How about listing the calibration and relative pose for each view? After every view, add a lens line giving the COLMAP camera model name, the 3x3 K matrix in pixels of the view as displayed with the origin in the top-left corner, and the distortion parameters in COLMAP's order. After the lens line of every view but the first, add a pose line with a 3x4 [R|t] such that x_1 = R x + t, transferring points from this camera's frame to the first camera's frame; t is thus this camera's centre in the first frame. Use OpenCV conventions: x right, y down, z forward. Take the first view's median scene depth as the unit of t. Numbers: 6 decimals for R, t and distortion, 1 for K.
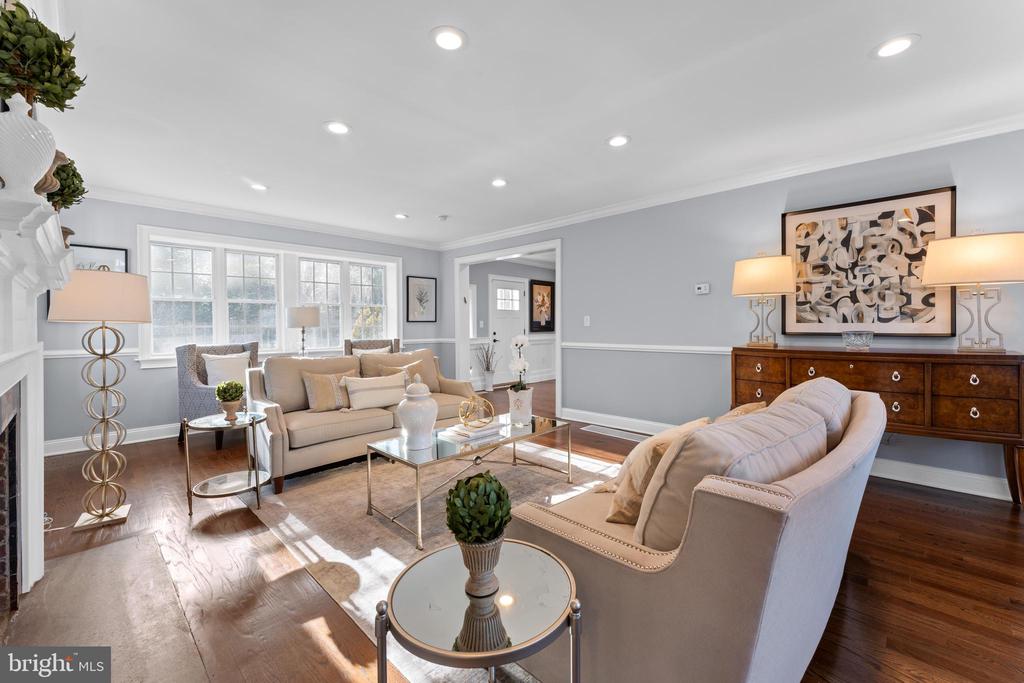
lens RADIAL K [[413.3, 0, 511.4], [0, 413.3, 324.0], [0, 0, 1]] dist [0.000258, 0.000012]
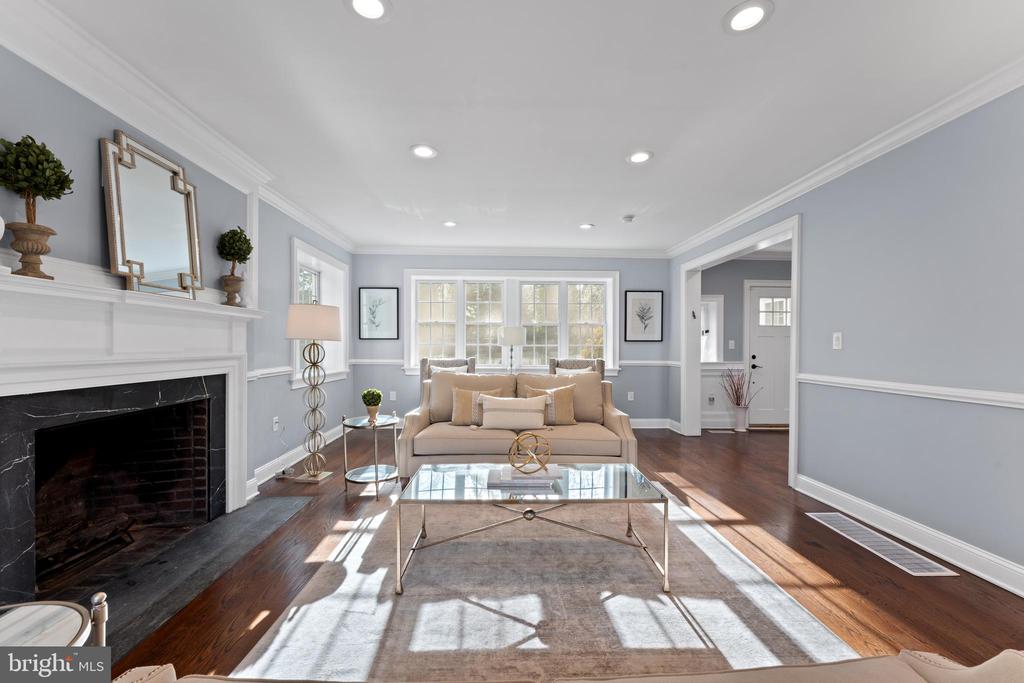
lens RADIAL K [[411.1, 0, 512.0], [0, 411.1, 341.5], [0, 0, 1]] dist [-0.001682, -0.000197]
pose [[0.727078, 0.003267, -0.686547, 0.237323], [-0.007525, 0.999967, -0.003211, 0.000118], [0.686514, 0.007501, 0.727078, 0.217053]]
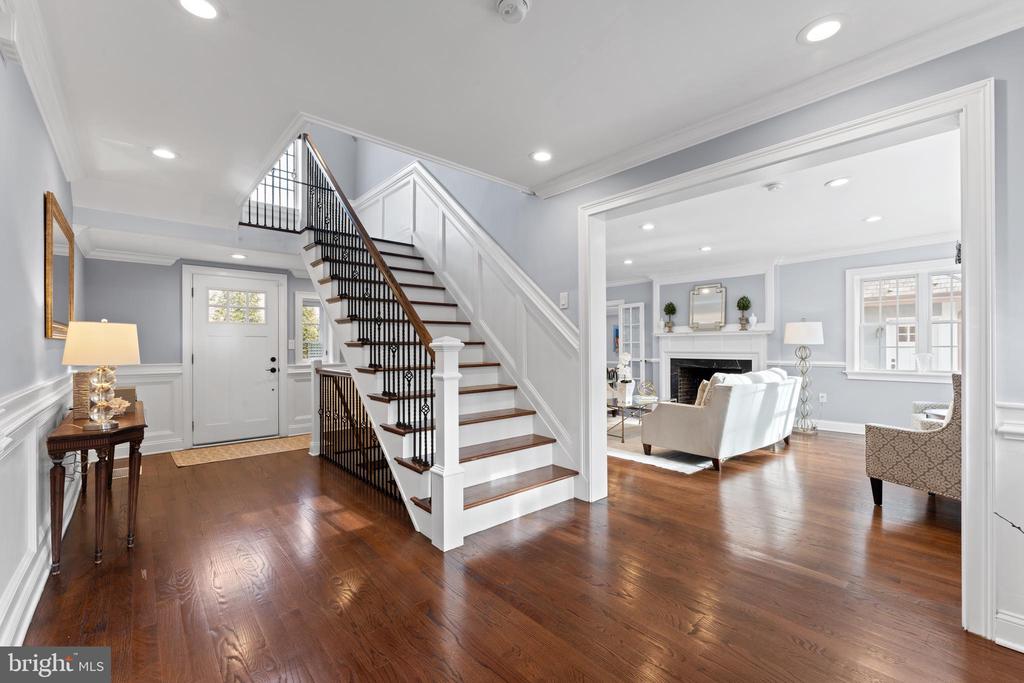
lens RADIAL K [[426.7, 0, 512.0], [0, 426.7, 341.5], [0, 0, 1]] dist [0.000005, -0.000002]
pose [[-0.996863, 0.006374, 0.078894, 0.196180], [0.006144, 0.999976, -0.003152, -0.011896], [-0.078912, -0.002658, -0.996878, 1.623913]]
